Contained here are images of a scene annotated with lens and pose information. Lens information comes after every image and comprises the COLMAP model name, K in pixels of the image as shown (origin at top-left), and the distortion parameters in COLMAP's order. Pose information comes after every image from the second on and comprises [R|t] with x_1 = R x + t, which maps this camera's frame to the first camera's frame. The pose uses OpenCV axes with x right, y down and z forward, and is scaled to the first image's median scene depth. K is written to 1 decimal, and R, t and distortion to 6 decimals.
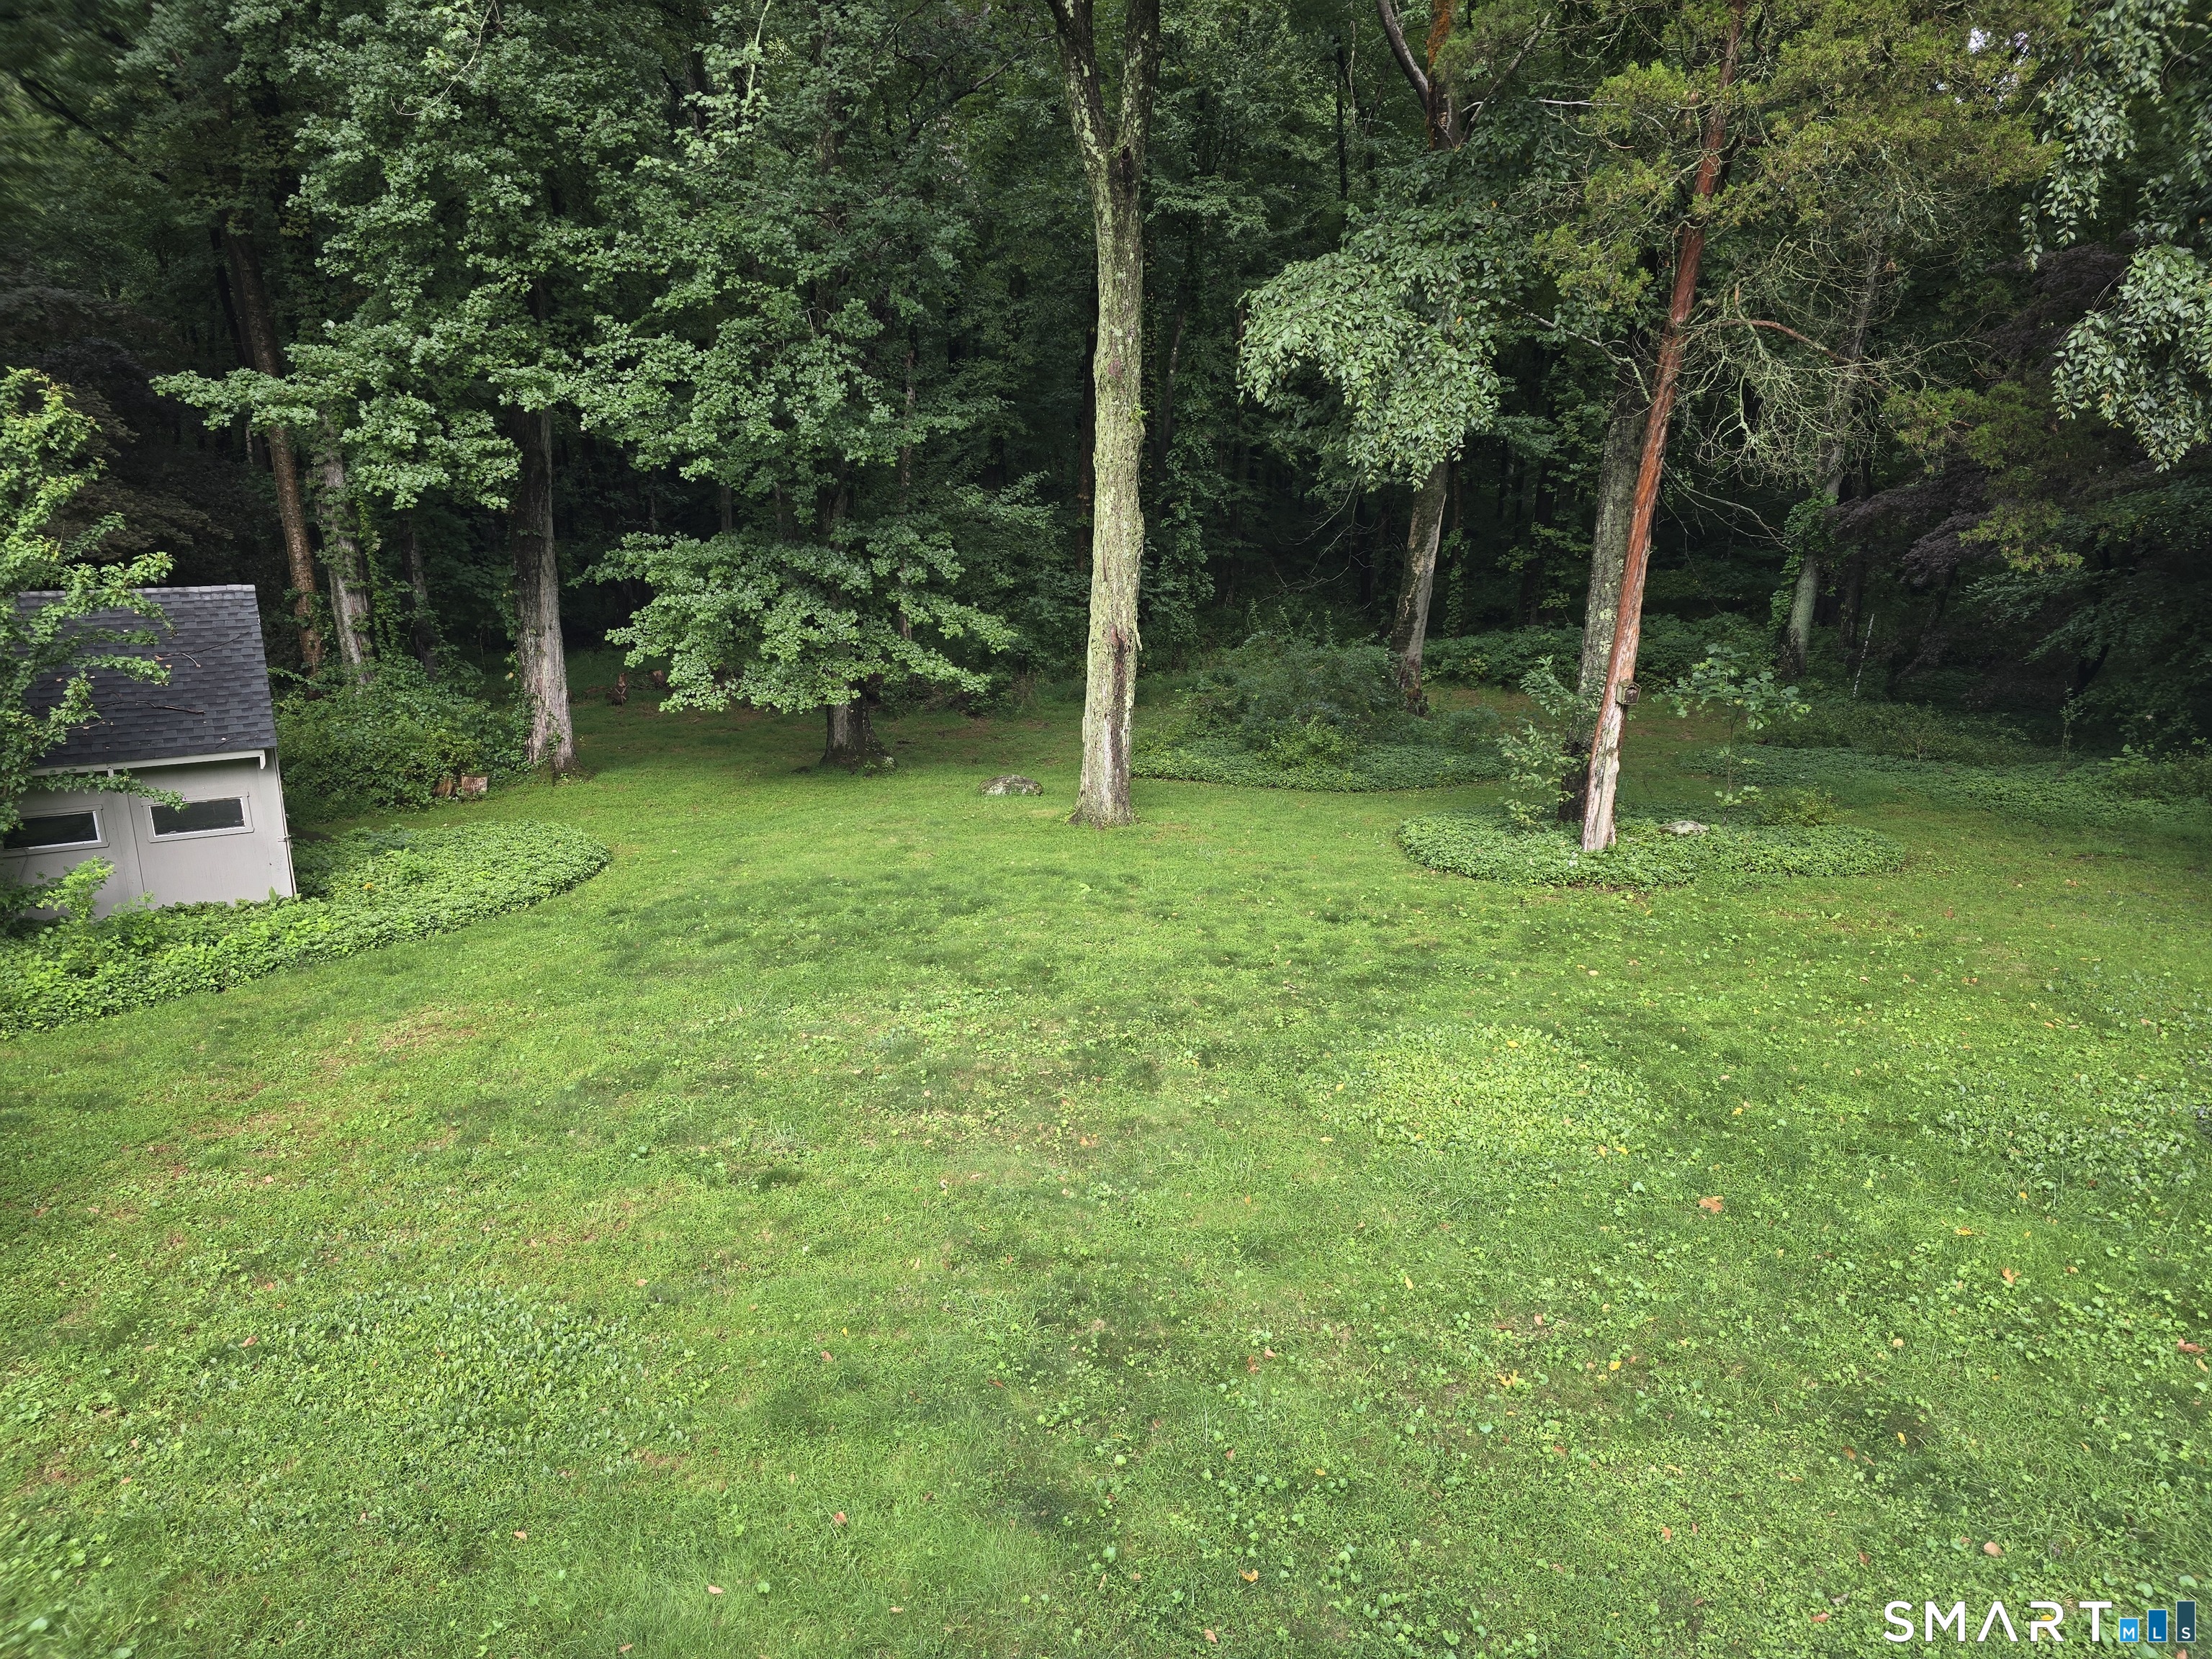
lens RADIAL K [[1467.5, 0, 1103.7], [0, 1467.5, 857.7], [0, 0, 1]] dist [0.082502, -0.073987]
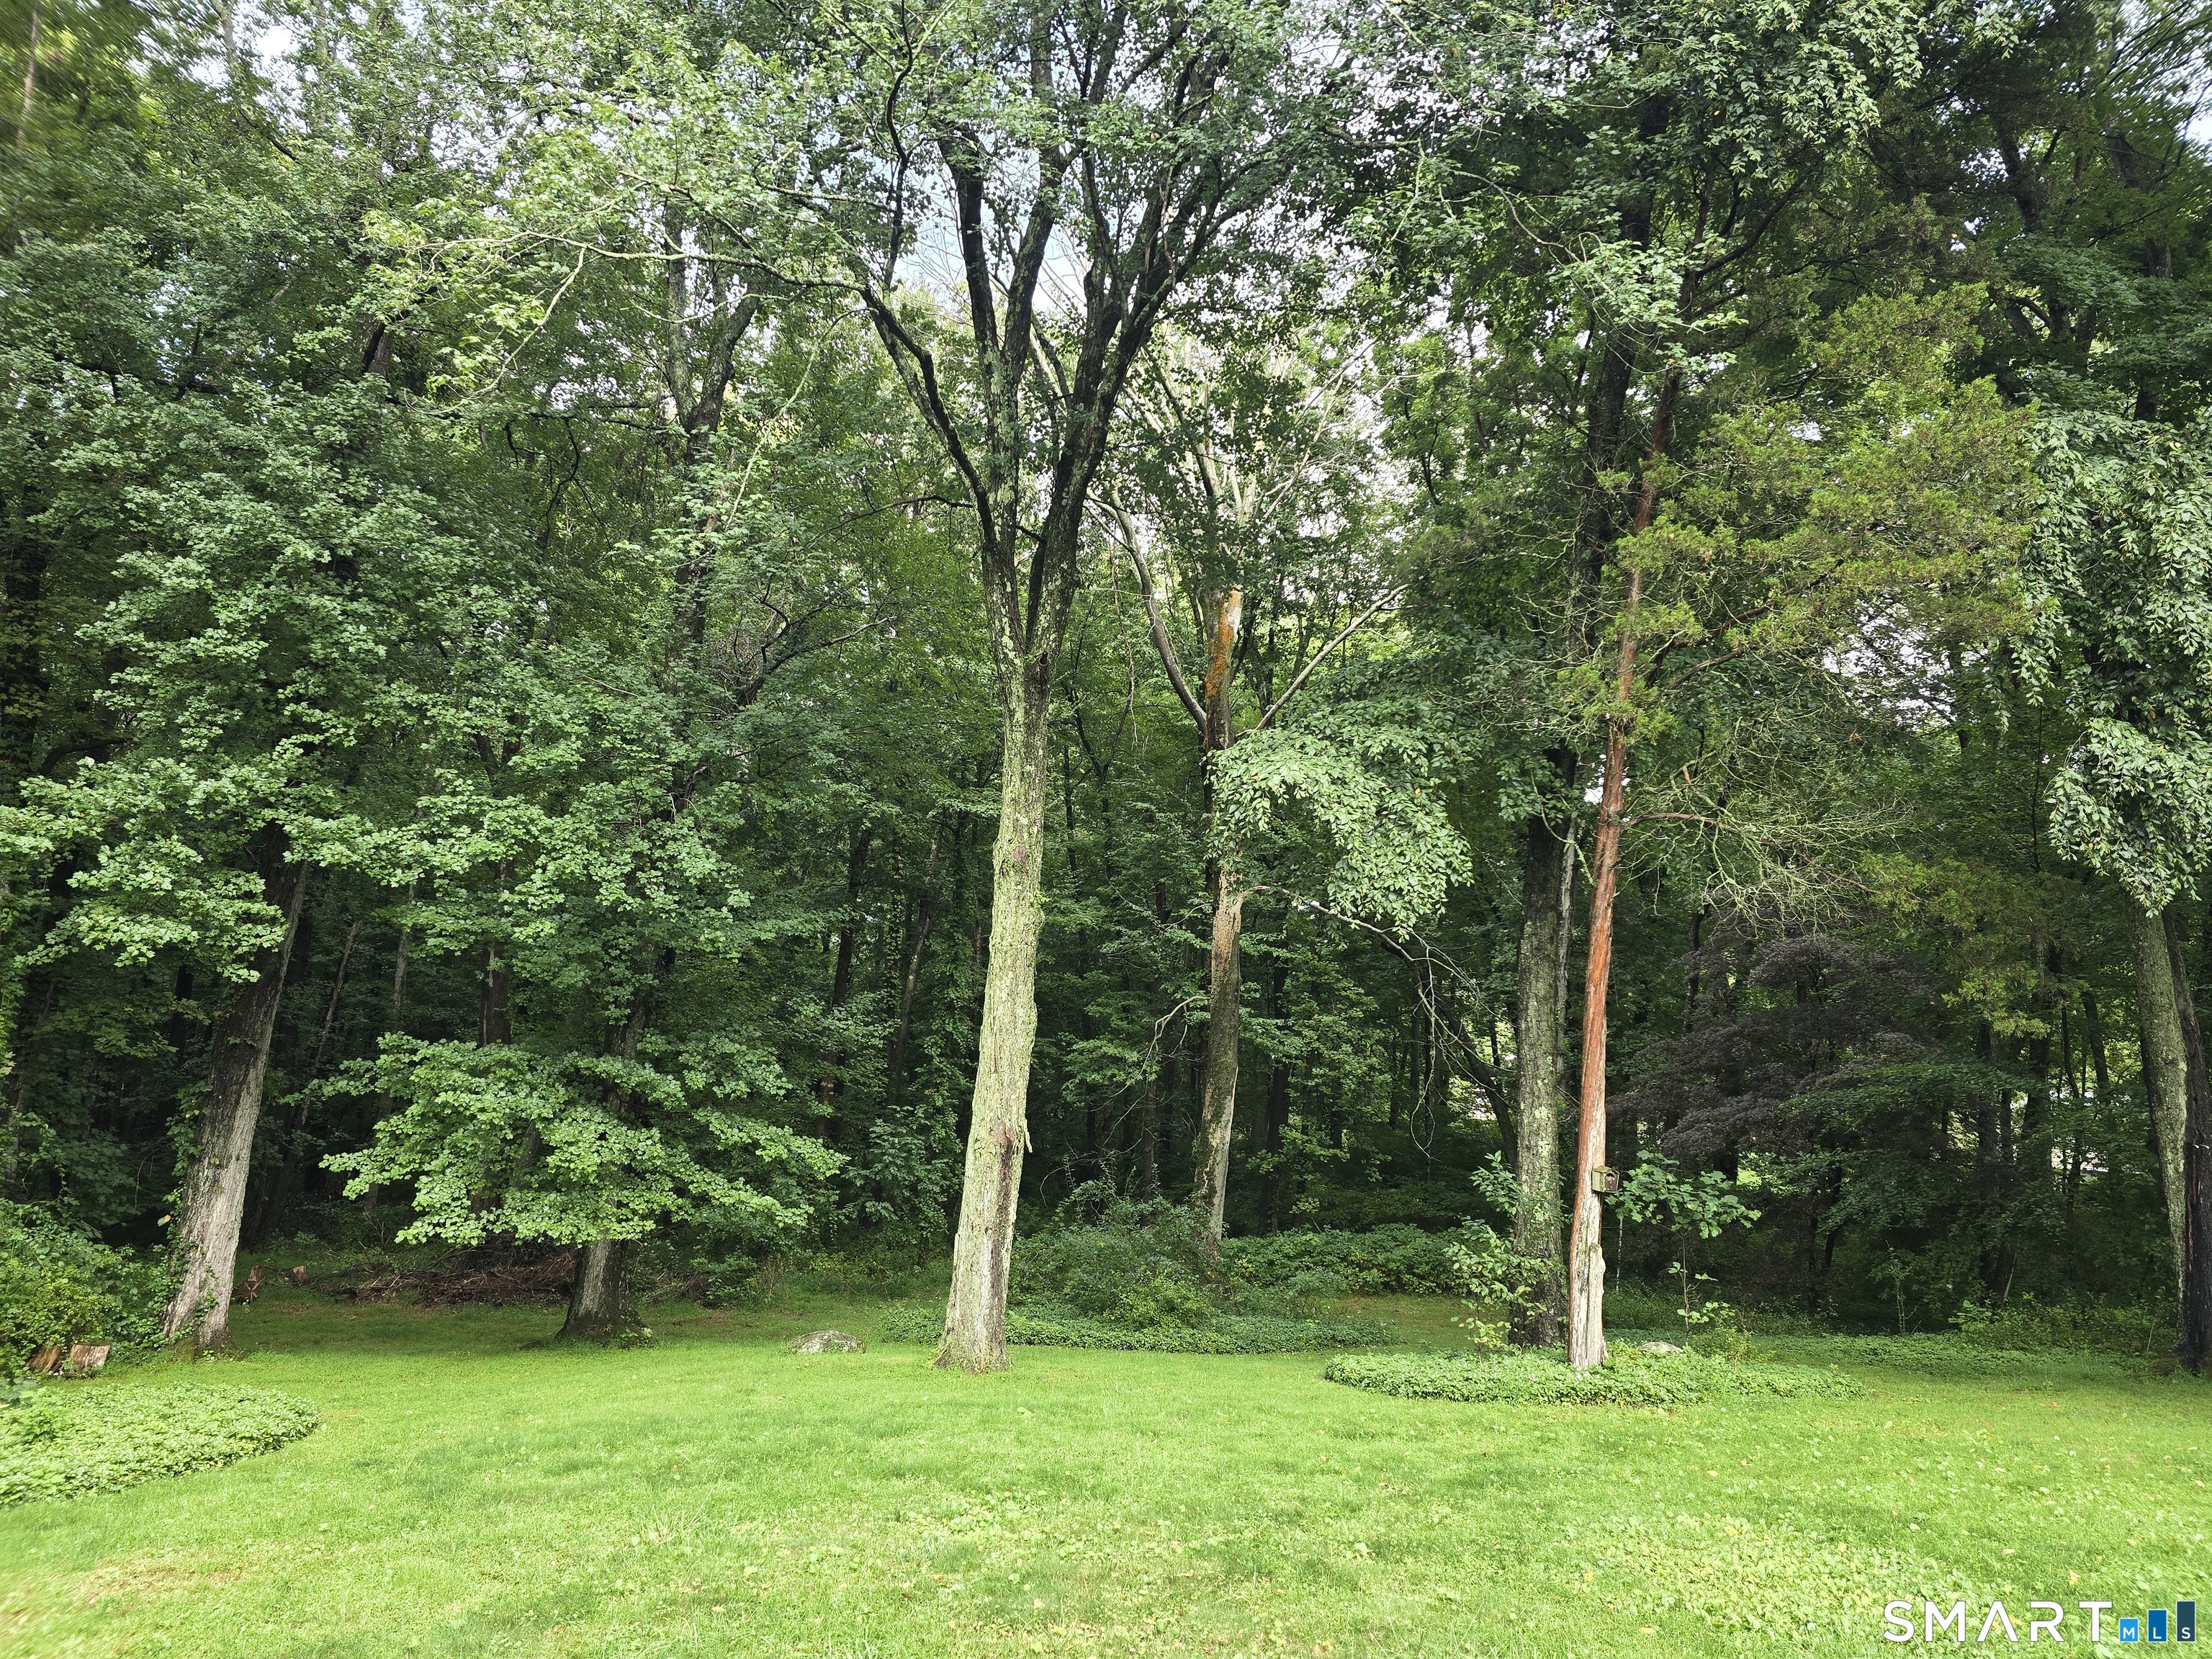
lens RADIAL K [[1467.5, 0, 1107.3], [0, 1467.5, 851.6], [0, 0, 1]] dist [0.082502, -0.073987]
pose [[0.971529, 0.075792, 0.224472, -0.160807], [0.029087, 0.902127, -0.430488, 0.087100], [-0.235130, 0.424761, 0.874238, 0.156869]]
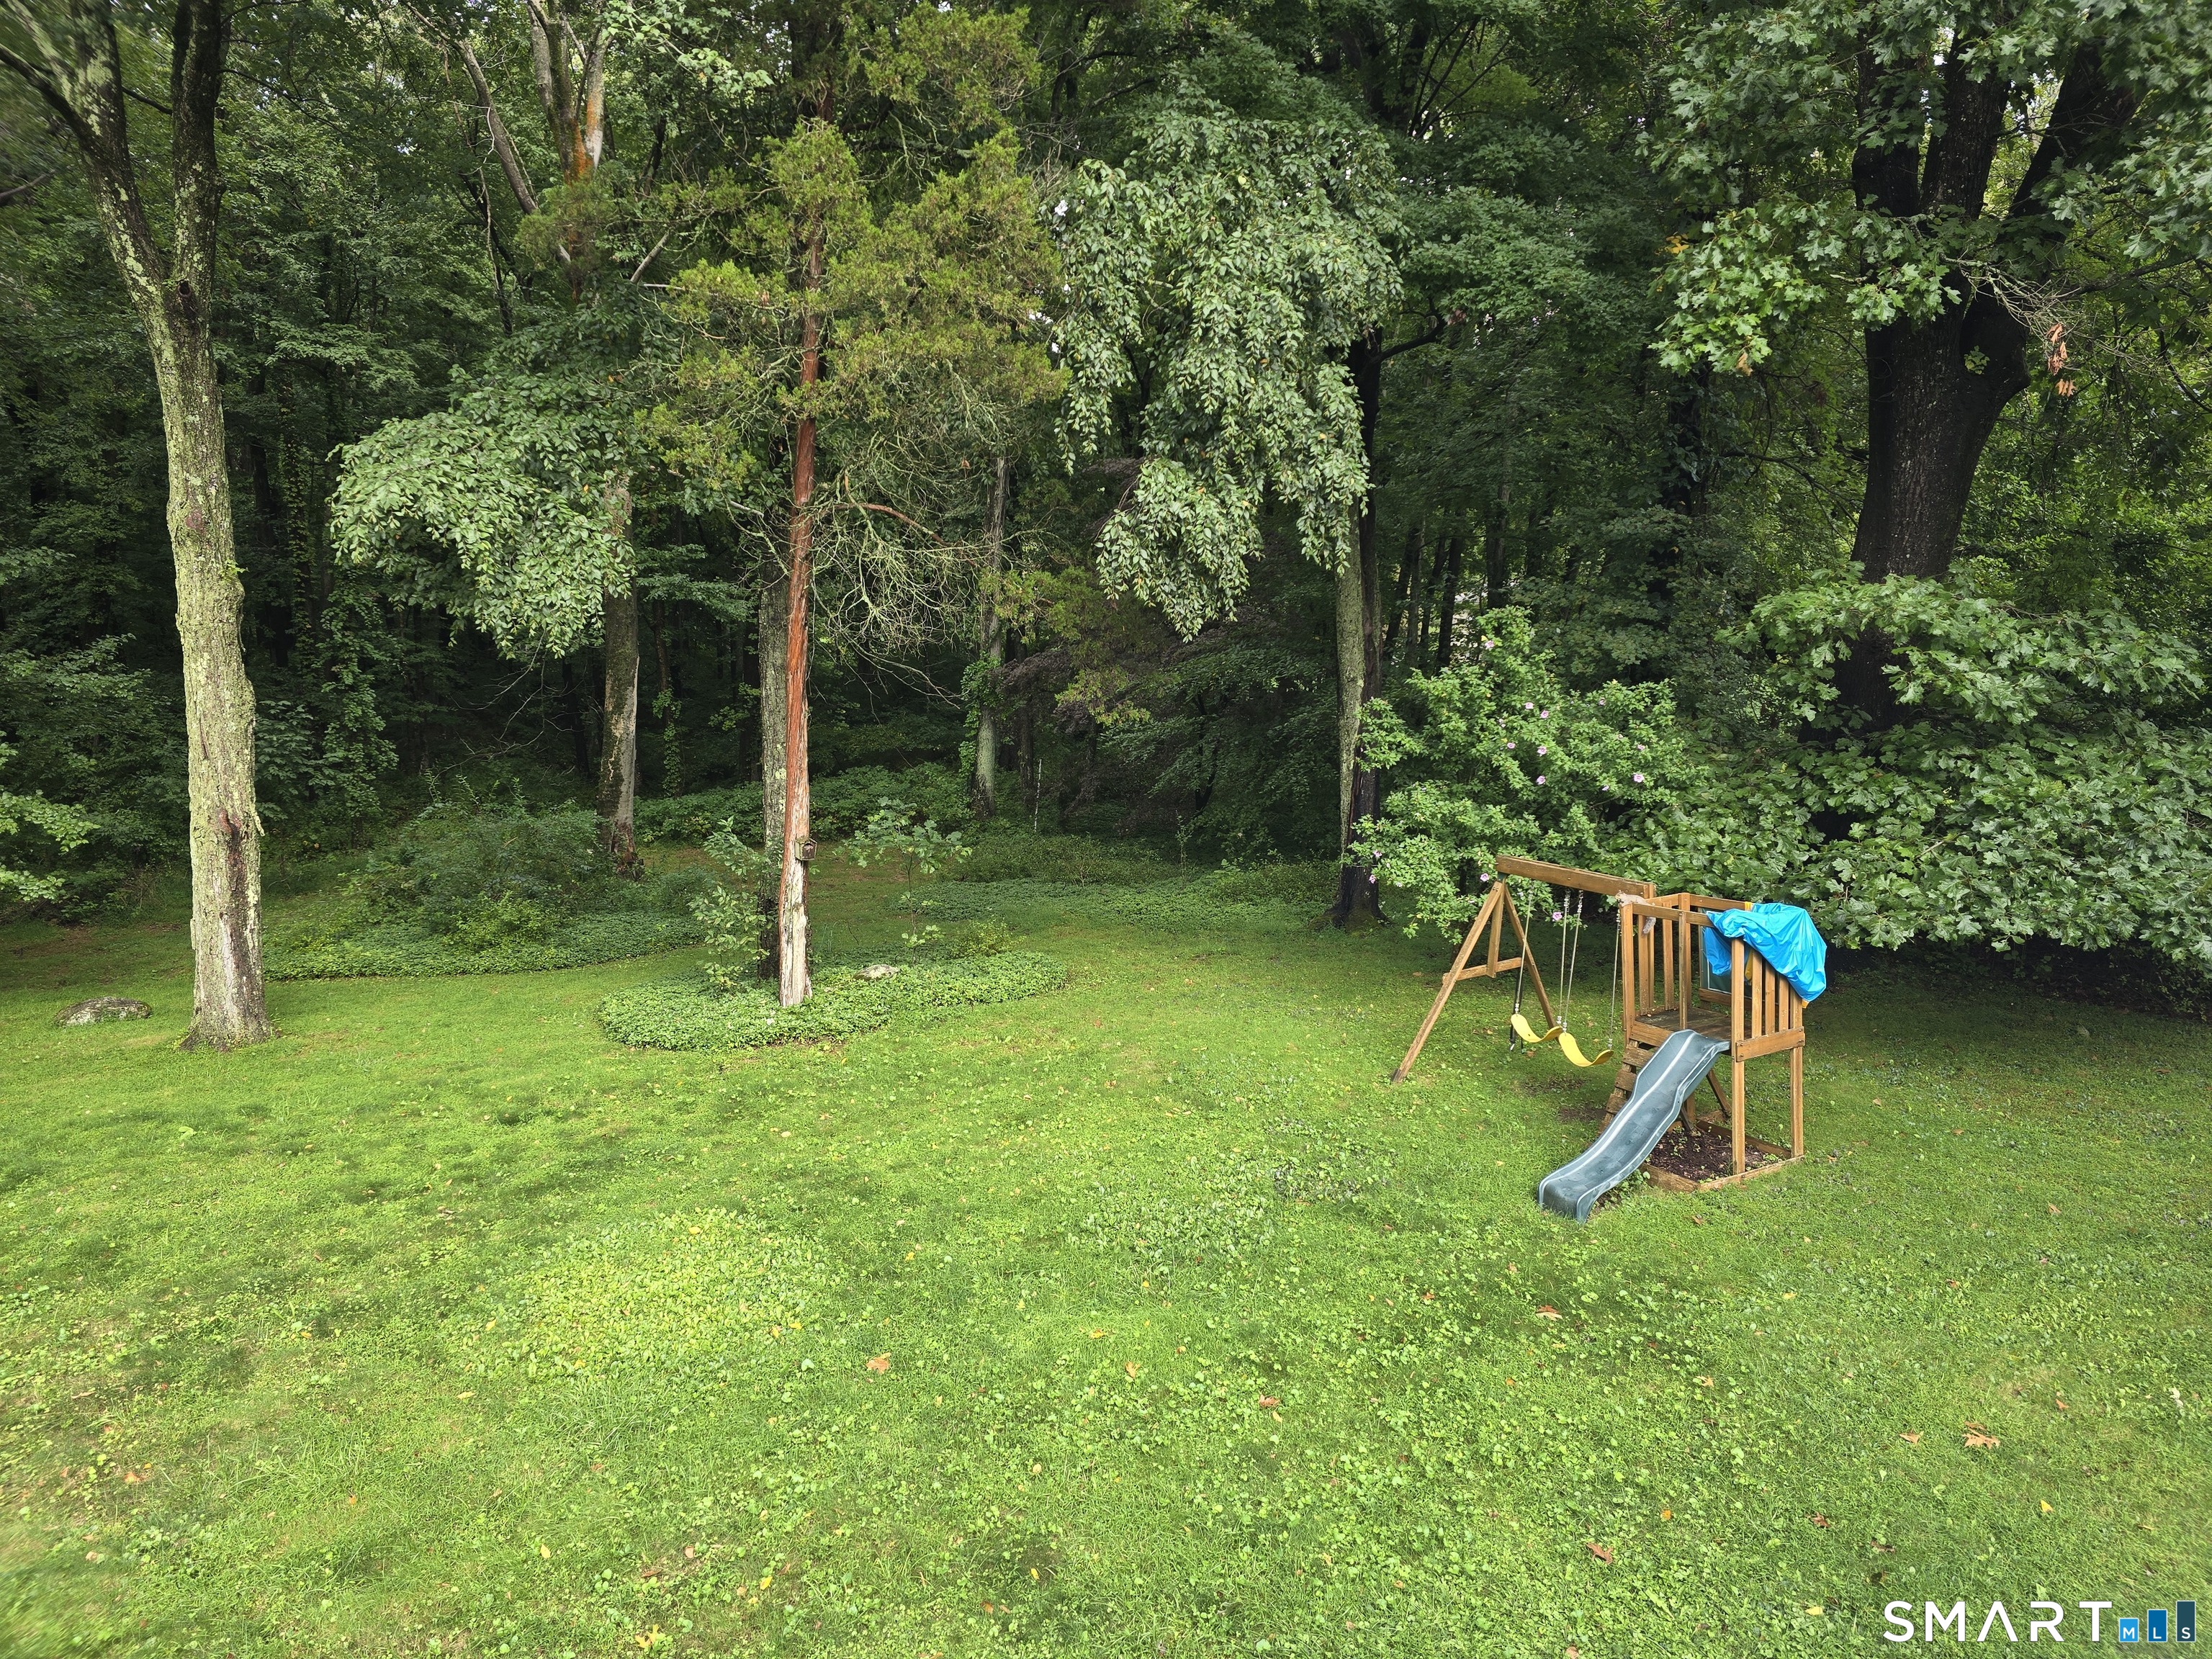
lens RADIAL K [[1467.5, 0, 1104.4], [0, 1467.5, 841.0], [0, 0, 1]] dist [0.082502, -0.073987]
pose [[0.878205, -0.071989, 0.472835, 0.049559], [0.125351, 0.988694, -0.082288, -0.006111], [-0.461566, 0.131537, 0.877300, 0.008754]]
